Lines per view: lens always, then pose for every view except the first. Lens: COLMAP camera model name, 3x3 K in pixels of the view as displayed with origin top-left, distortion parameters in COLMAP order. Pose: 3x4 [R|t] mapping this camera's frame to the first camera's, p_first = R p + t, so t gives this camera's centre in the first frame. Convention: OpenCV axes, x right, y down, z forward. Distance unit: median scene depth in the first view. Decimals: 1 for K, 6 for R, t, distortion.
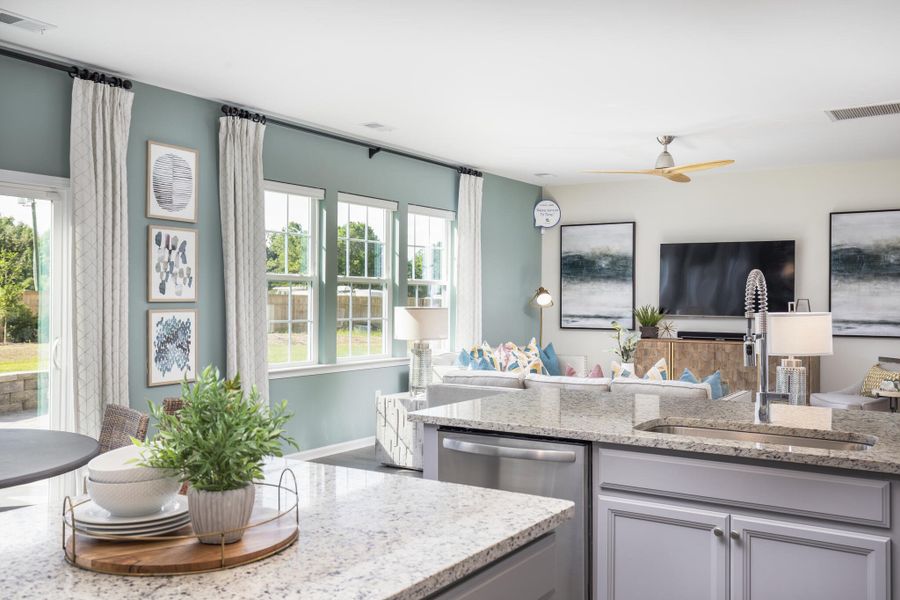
lens RADIAL K [[834.0, 0, 449.3], [0, 834.0, 299.6], [0, 0, 1]] dist [0.004325, 0.000000]
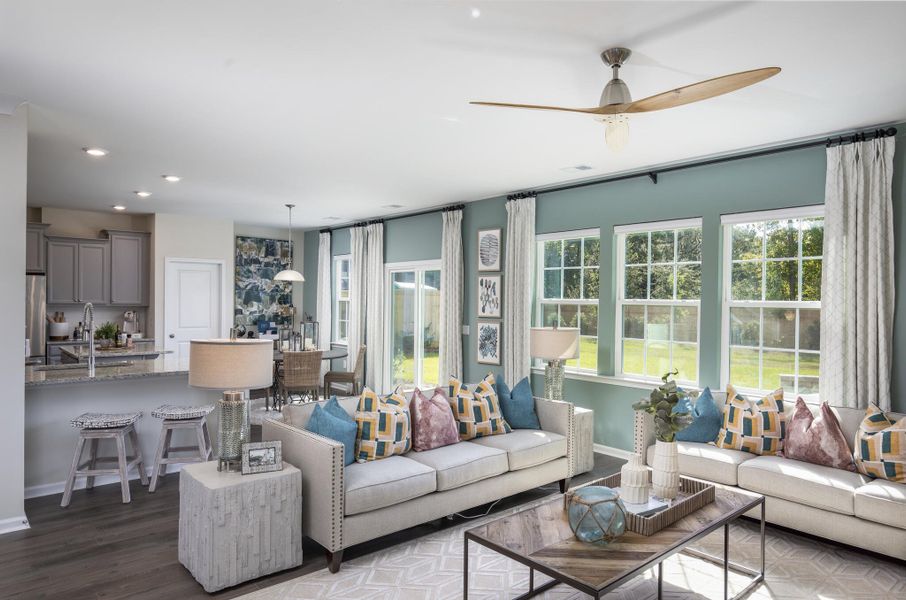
lens RADIAL K [[564.2, 0, 453.2], [0, 564.2, 301.6], [0, 0, 1]] dist [0.000614, -0.000016]
pose [[-0.293090, -0.005196, -0.956071, 0.834537], [-0.016346, 0.999866, -0.000423, -0.028907], [0.955945, 0.015503, -0.293136, 1.281293]]
